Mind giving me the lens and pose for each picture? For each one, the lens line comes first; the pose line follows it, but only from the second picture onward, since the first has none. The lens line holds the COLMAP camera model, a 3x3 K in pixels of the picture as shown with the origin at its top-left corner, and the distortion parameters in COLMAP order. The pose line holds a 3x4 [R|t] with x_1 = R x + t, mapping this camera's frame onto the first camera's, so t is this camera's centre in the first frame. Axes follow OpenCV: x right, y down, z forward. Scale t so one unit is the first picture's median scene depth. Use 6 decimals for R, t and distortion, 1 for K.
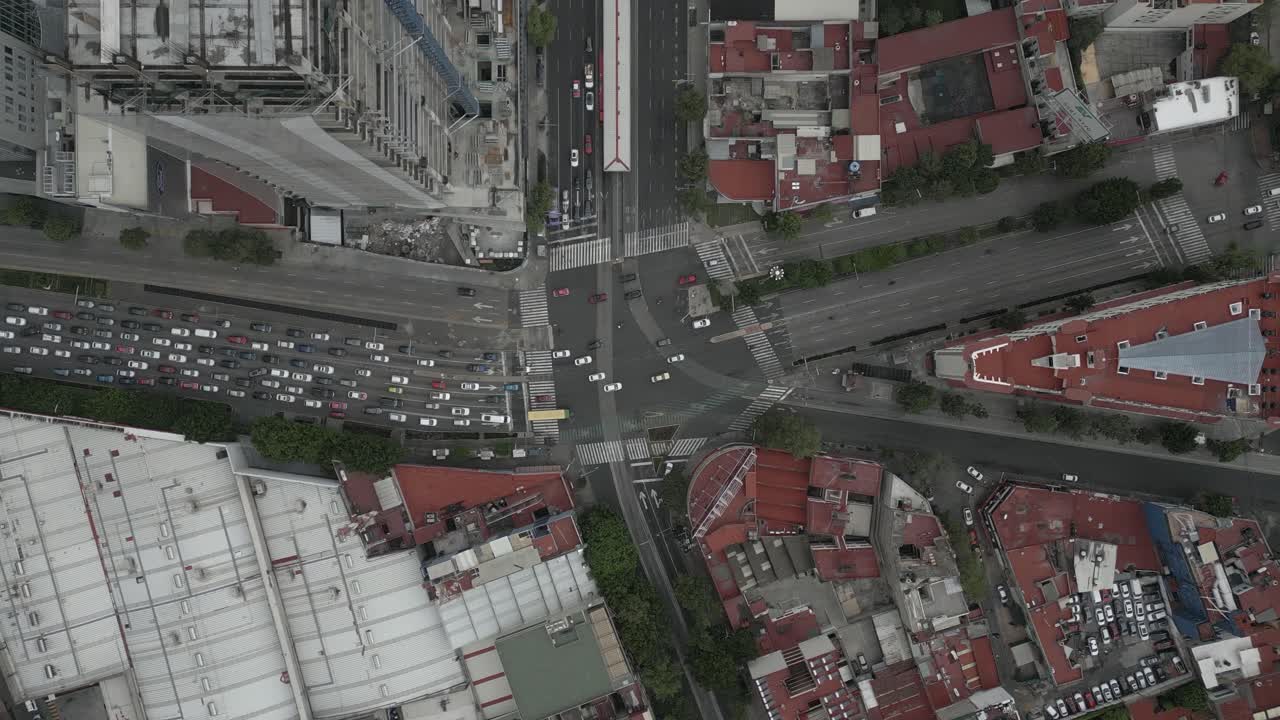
lens RADIAL K [[924.9, 0, 687.4], [0, 924.9, 381.9], [0, 0, 1]] dist [0.033657, -0.031500]
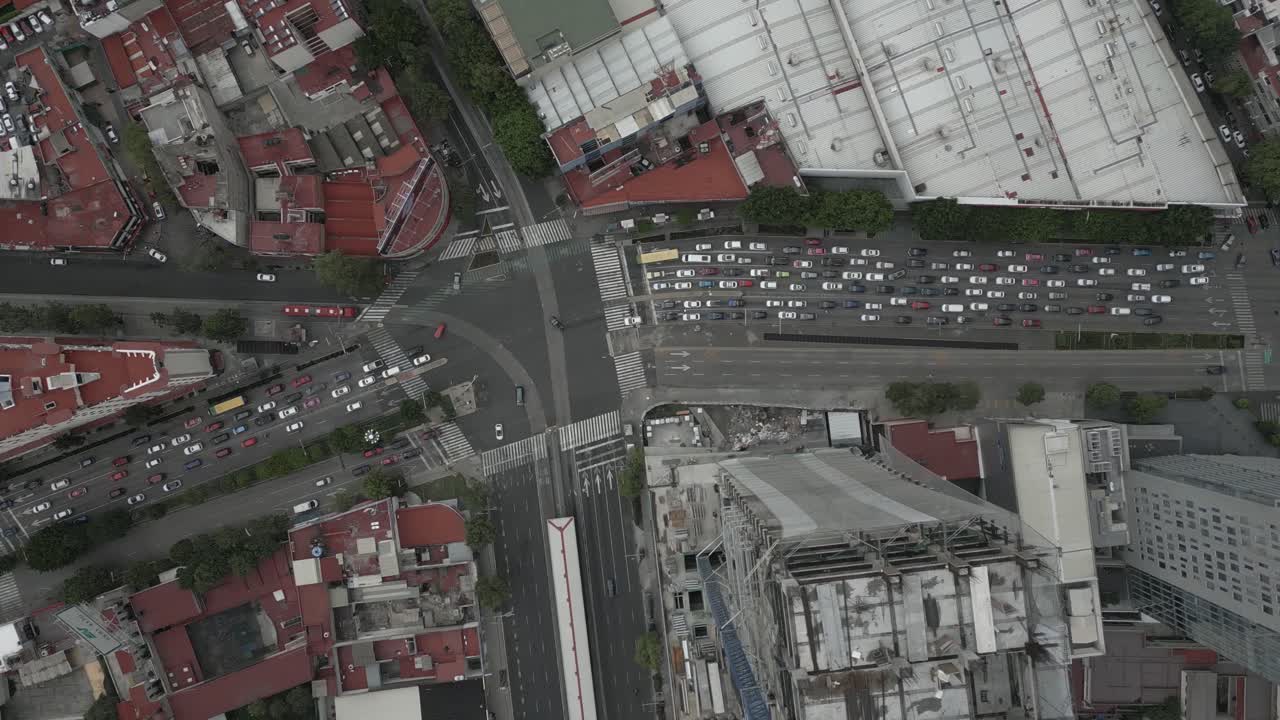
lens RADIAL K [[924.9, 0, 705.0], [0, 924.9, 344.6], [0, 0, 1]] dist [0.033657, -0.031500]
pose [[-0.993253, 0.115216, -0.013199, -0.239428], [-0.114656, -0.992703, -0.037344, -0.023740], [-0.017406, -0.035579, 0.999215, 0.011601]]
